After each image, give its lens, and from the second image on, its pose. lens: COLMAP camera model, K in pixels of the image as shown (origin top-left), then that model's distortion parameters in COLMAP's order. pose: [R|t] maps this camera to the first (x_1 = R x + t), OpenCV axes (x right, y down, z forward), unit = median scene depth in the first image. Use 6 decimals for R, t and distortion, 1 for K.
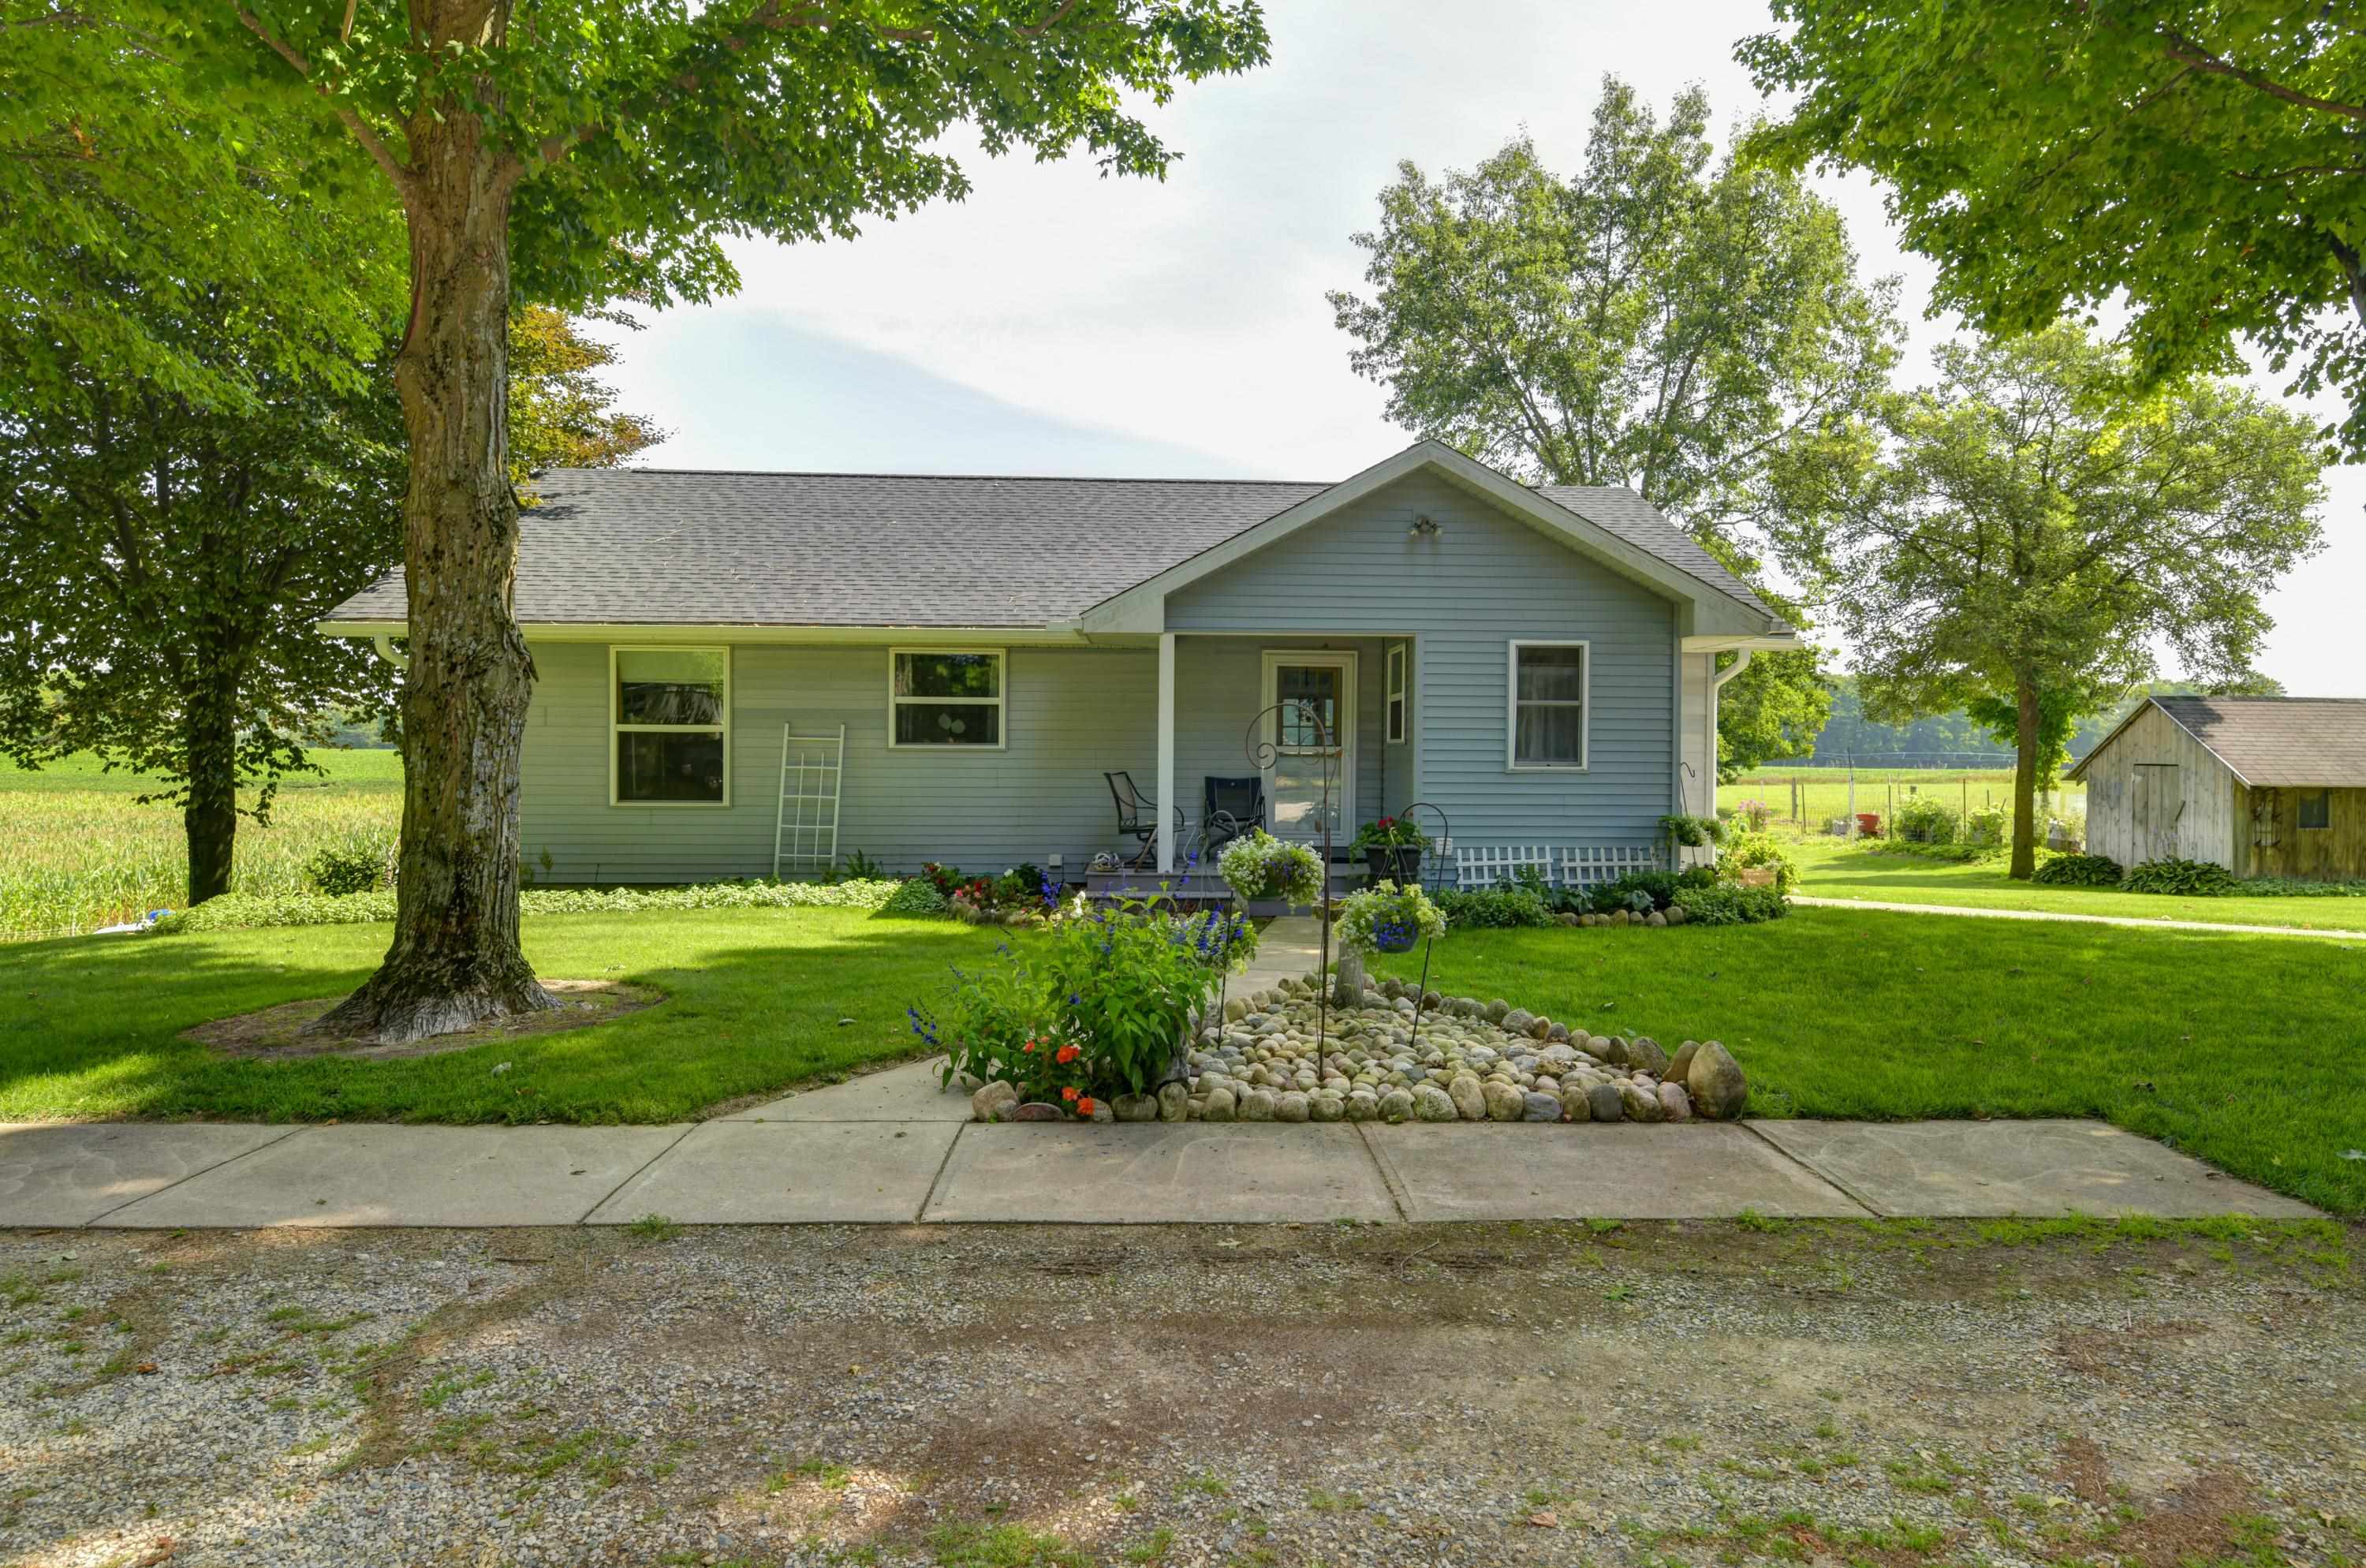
lens RADIAL K [[1380.5, 0, 1184.6], [0, 1380.5, 777.8], [0, 0, 1]] dist [0.015497, -0.003857]
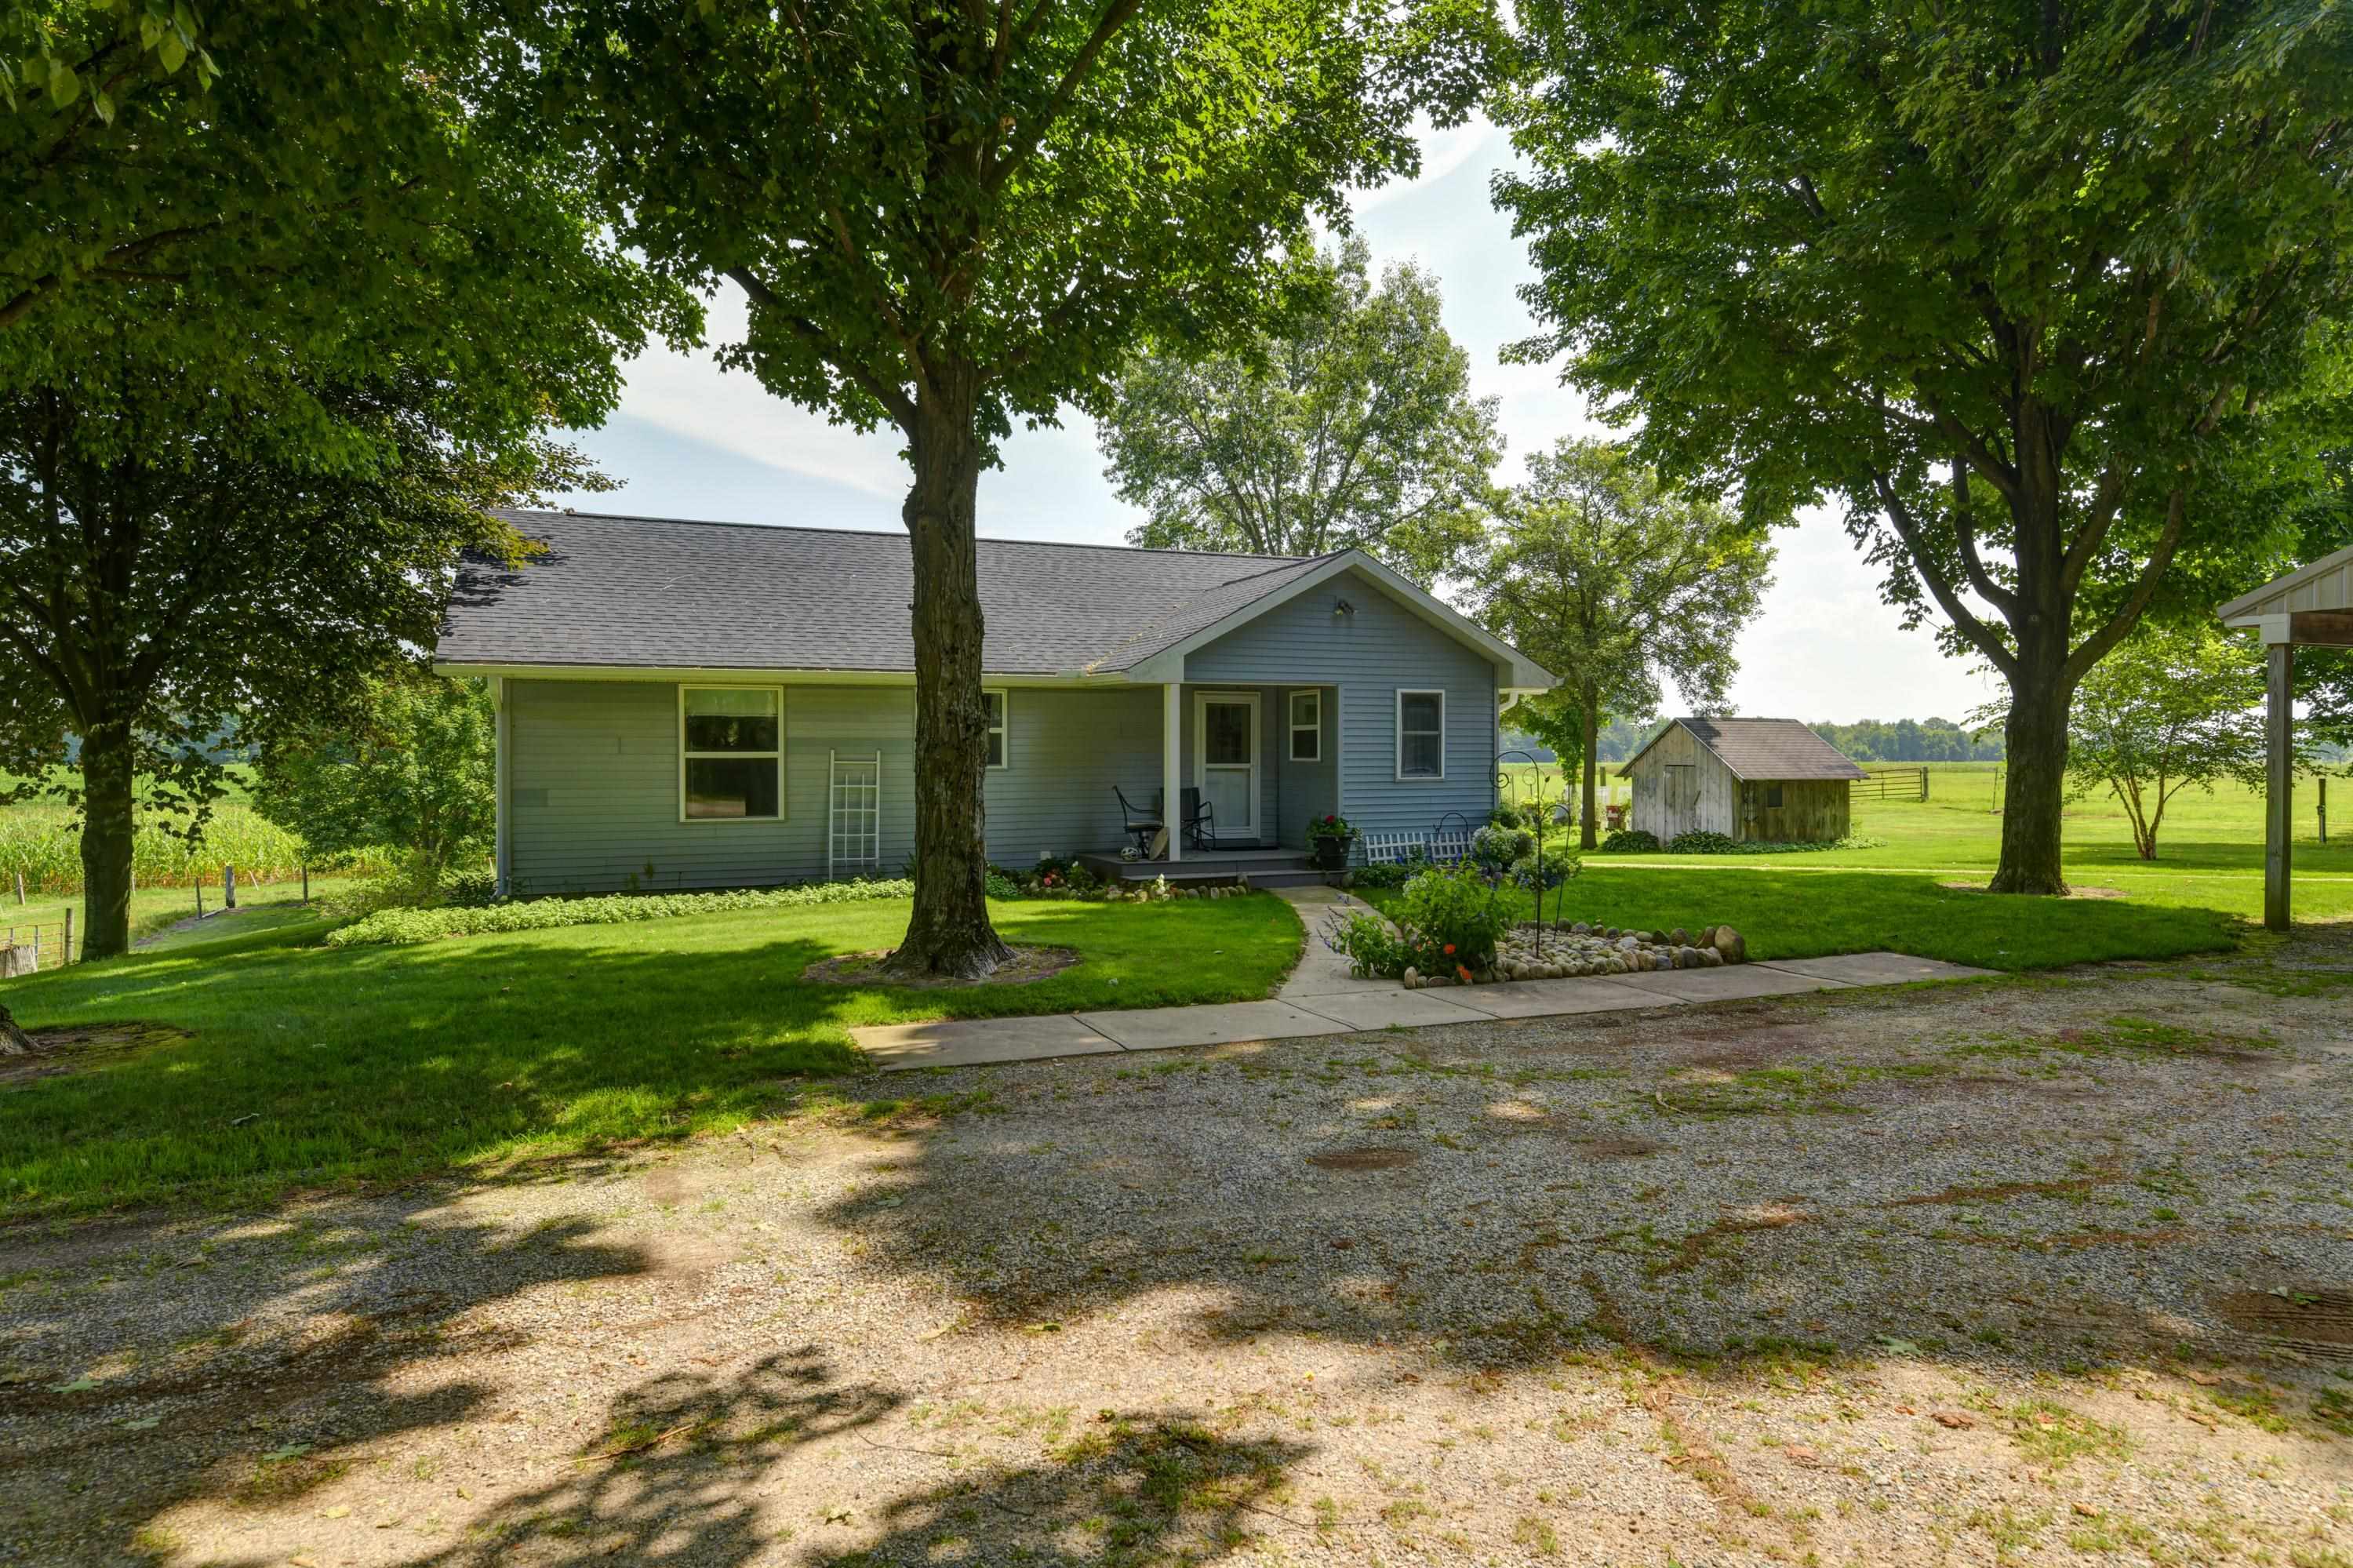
lens RADIAL K [[1372.9, 0, 1174.0], [0, 1372.9, 783.6], [0, 0, 1]] dist [0.015497, -0.003857]
pose [[0.938839, -0.017164, 0.343928, -0.407373], [0.015817, 0.999852, 0.006722, -0.012986], [-0.343993, -0.000871, 0.938972, -0.220150]]
